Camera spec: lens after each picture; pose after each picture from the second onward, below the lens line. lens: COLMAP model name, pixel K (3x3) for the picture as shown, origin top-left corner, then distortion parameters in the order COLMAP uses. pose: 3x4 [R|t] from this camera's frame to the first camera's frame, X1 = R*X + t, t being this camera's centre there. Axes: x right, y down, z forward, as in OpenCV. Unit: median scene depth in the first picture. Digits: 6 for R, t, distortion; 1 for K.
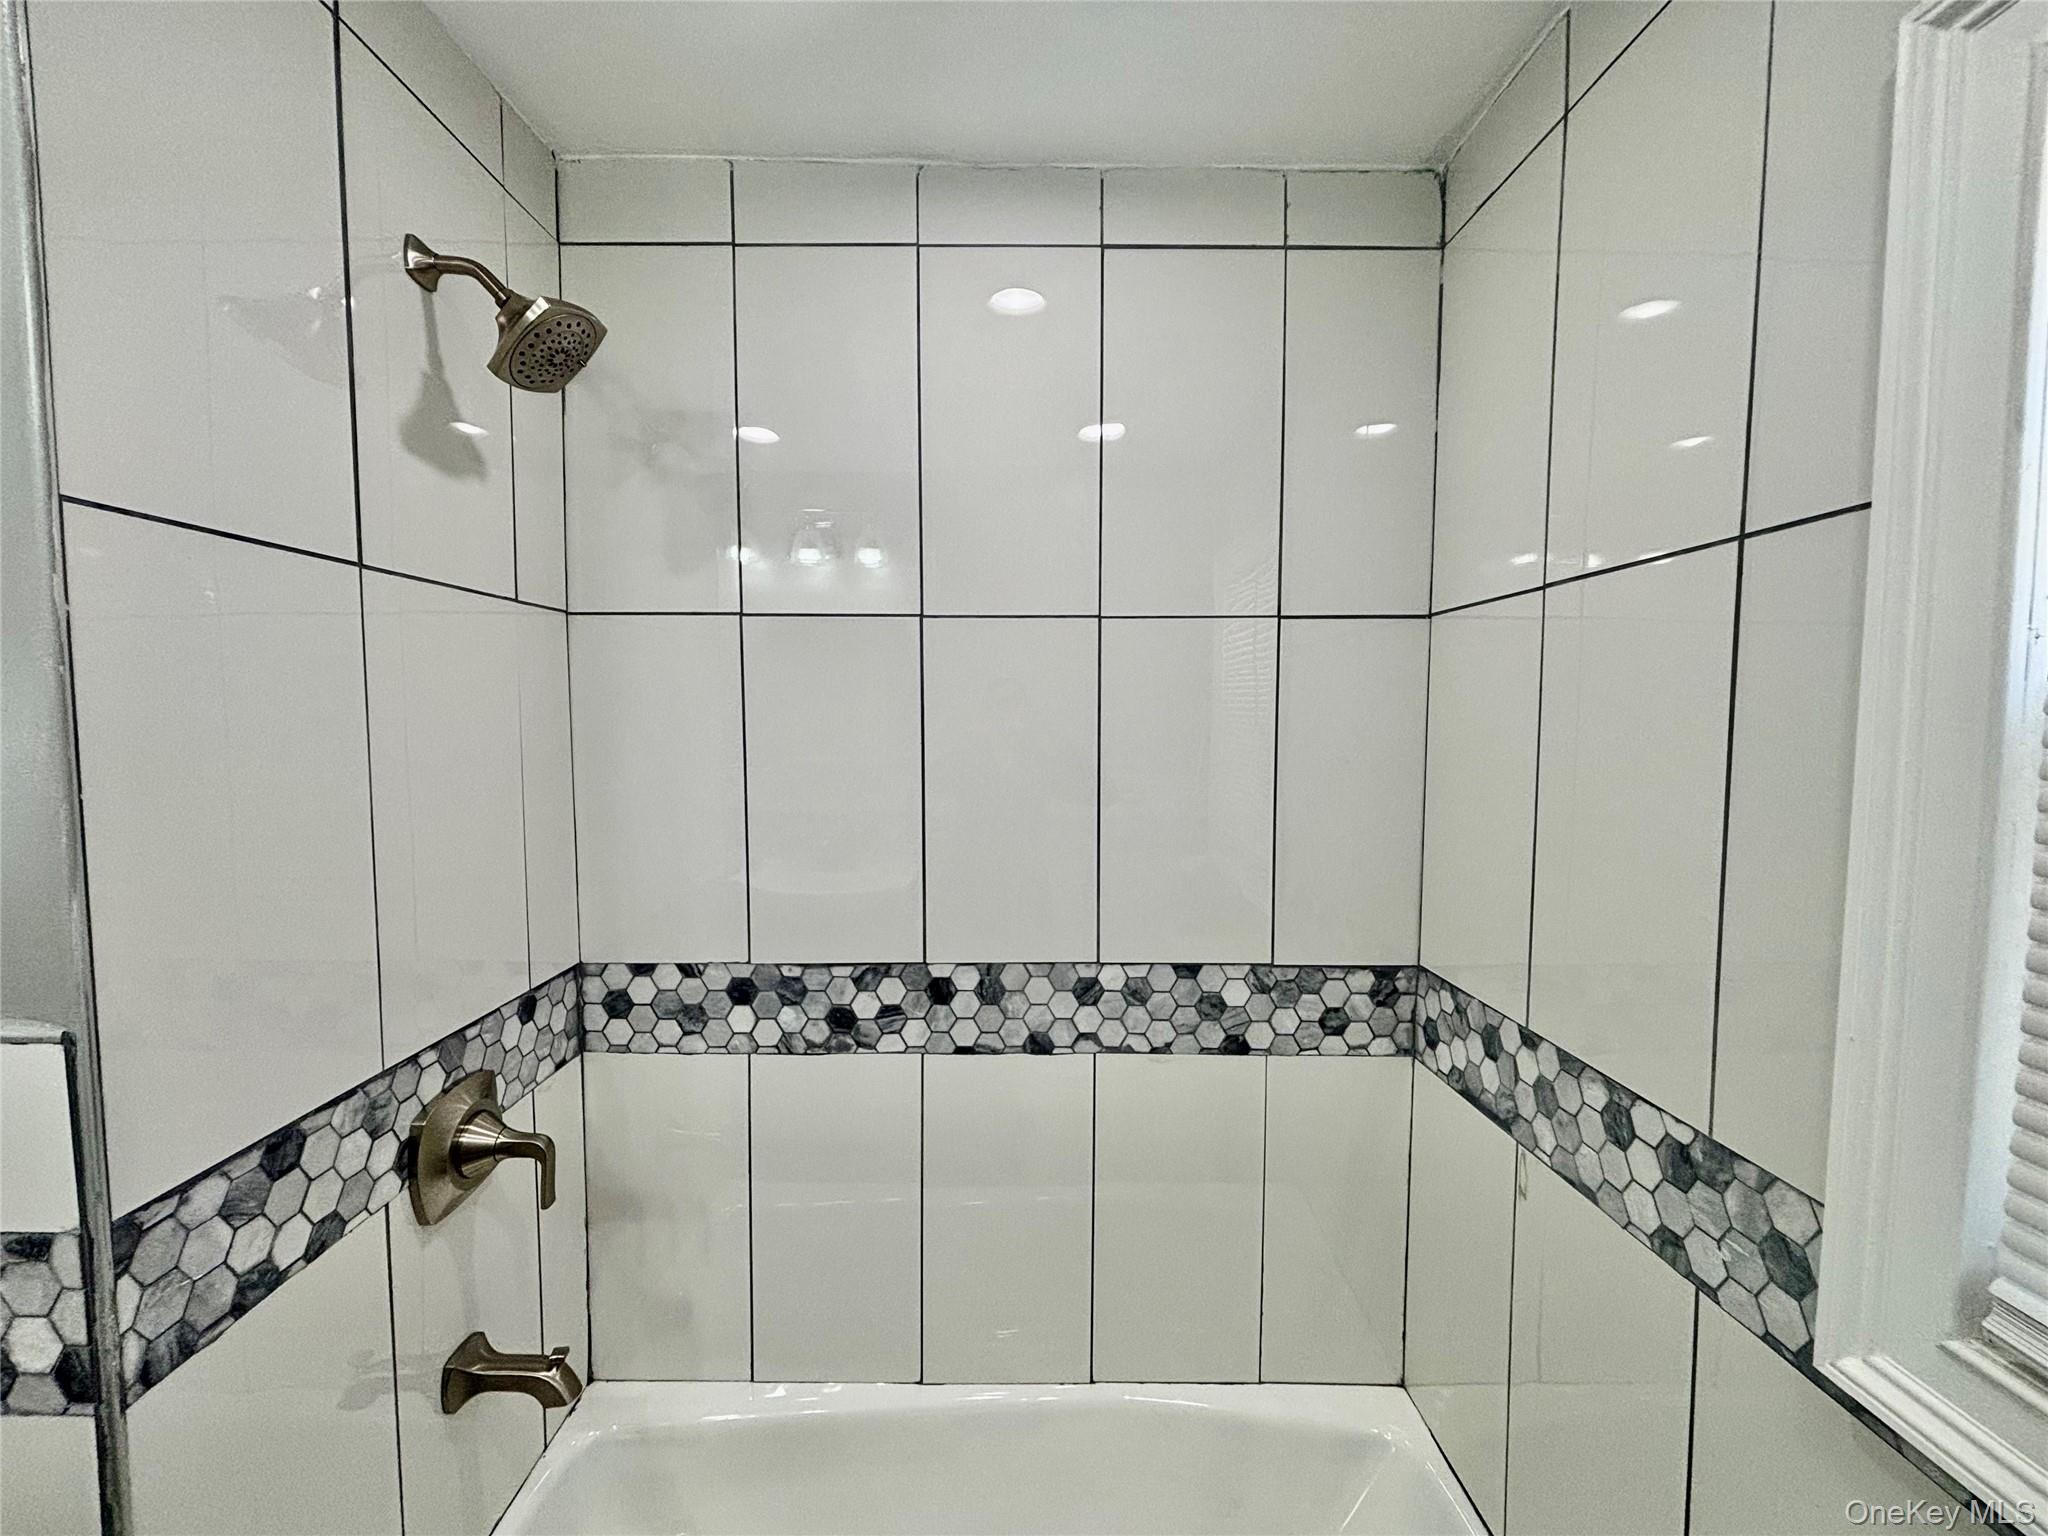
lens RADIAL K [[857.0, 0, 1024.0], [0, 857.0, 768.0], [0, 0, 1]] dist [0.047391, 0.000033]
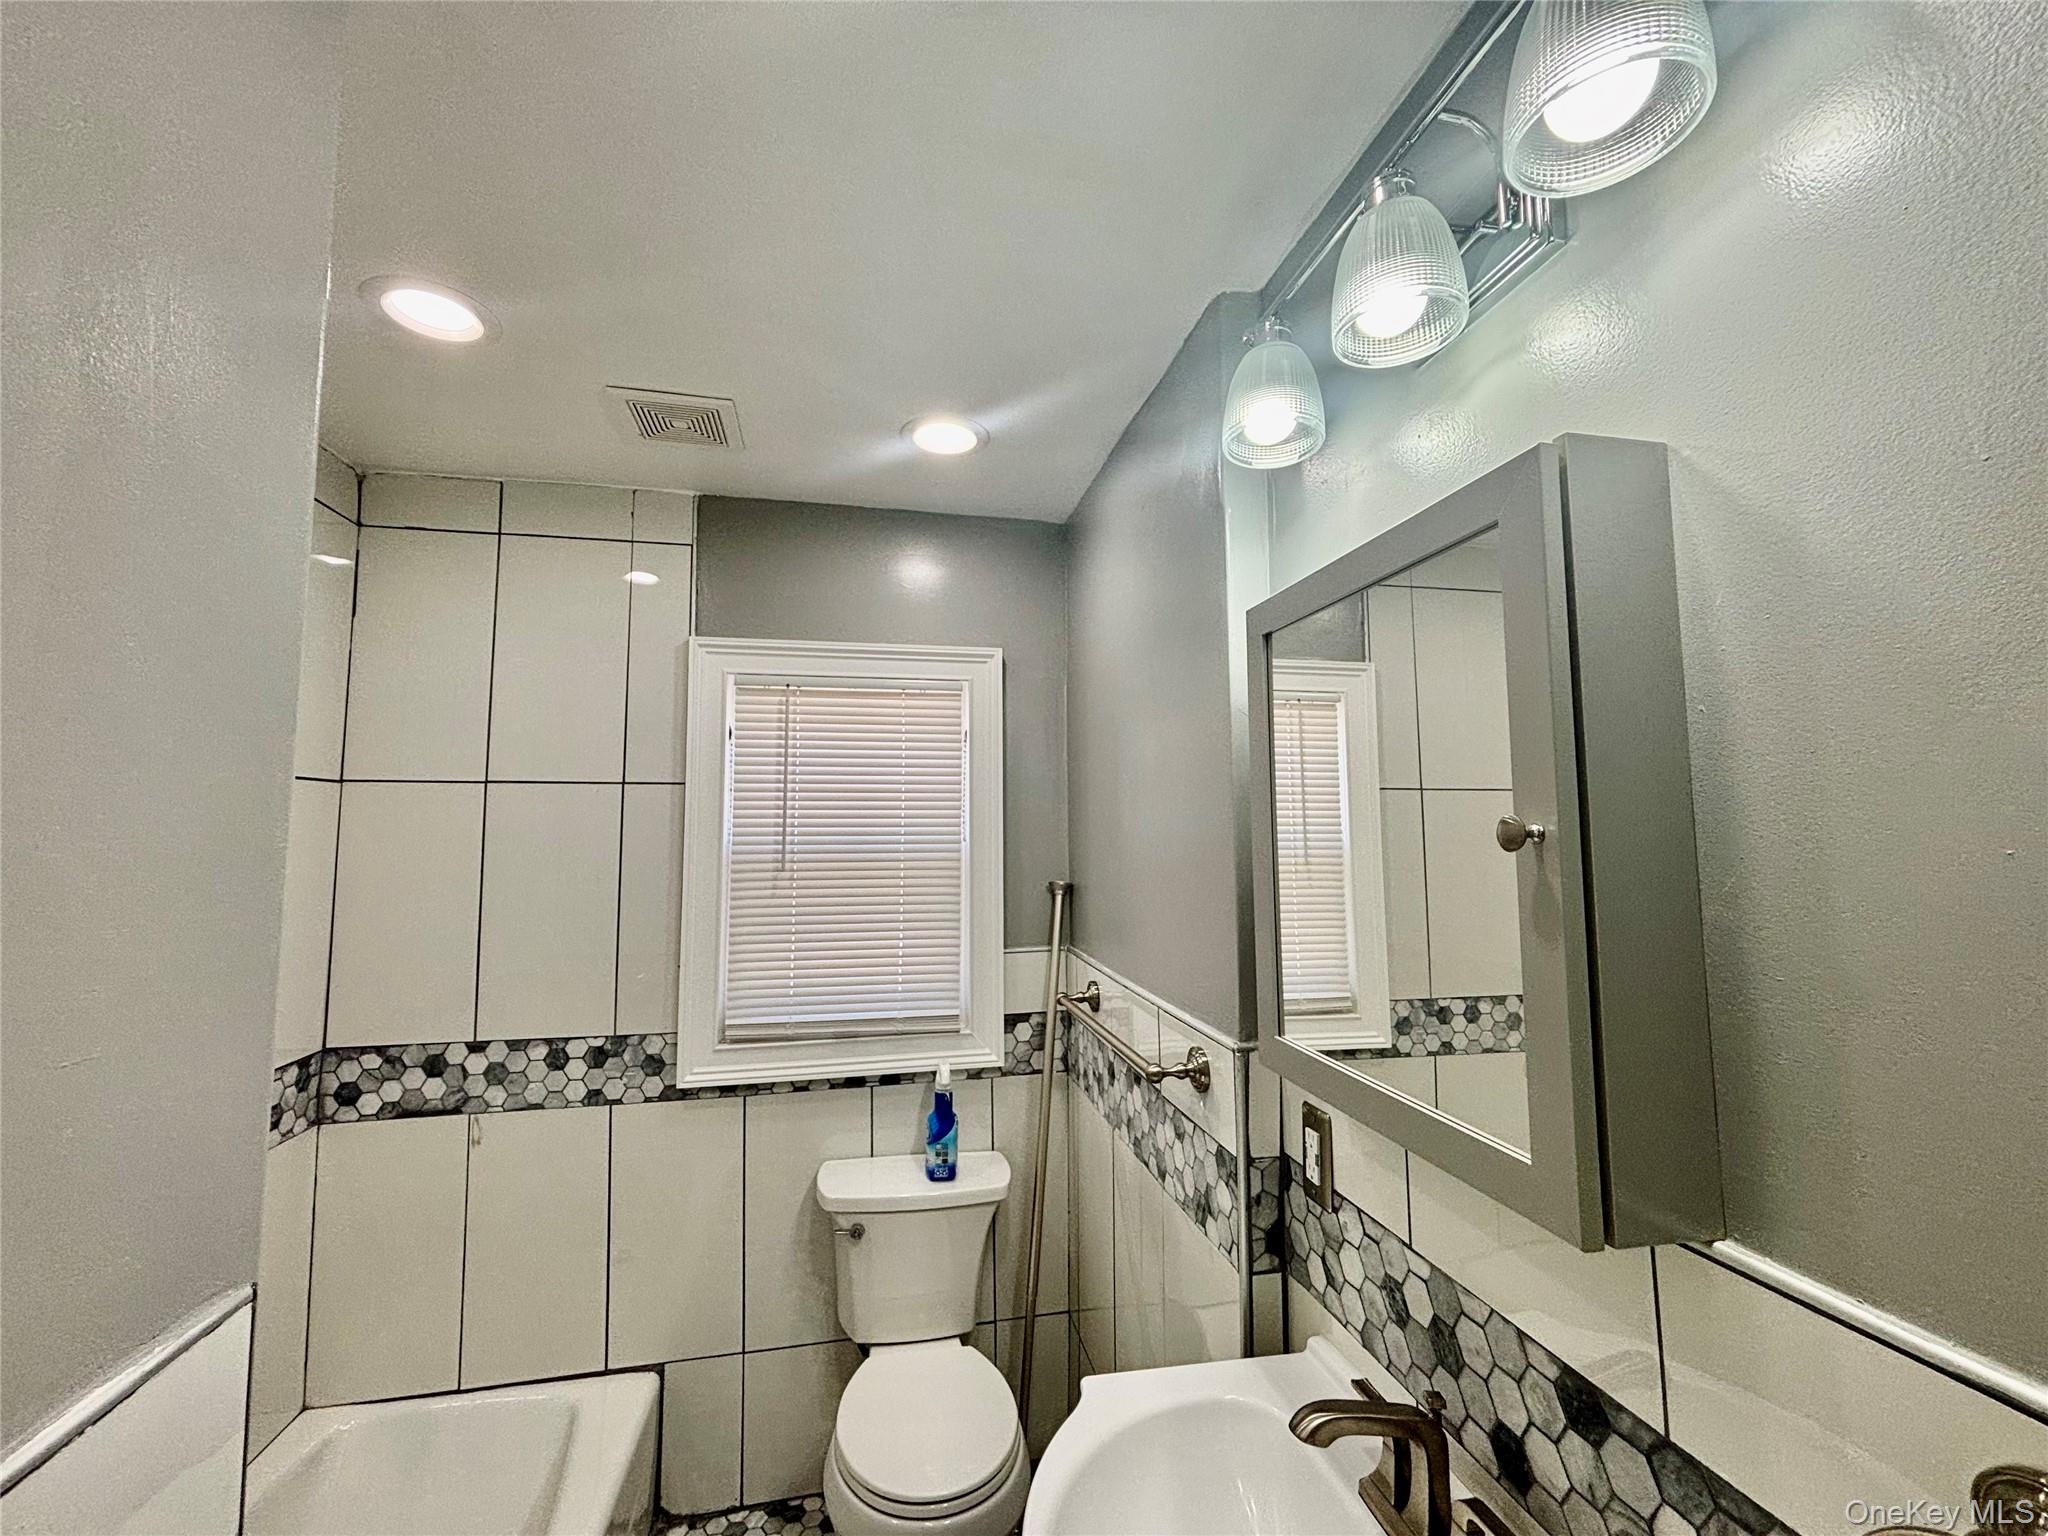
lens RADIAL K [[834.3, 0, 1020.2], [0, 834.3, 768.9], [0, 0, 1]] dist [-0.001918, 0.000416]
pose [[-0.154101, 0.073403, 0.985325, -0.954479], [0.063685, 0.995901, -0.064231, -0.039615], [-0.986000, 0.052853, -0.158144, 0.164346]]
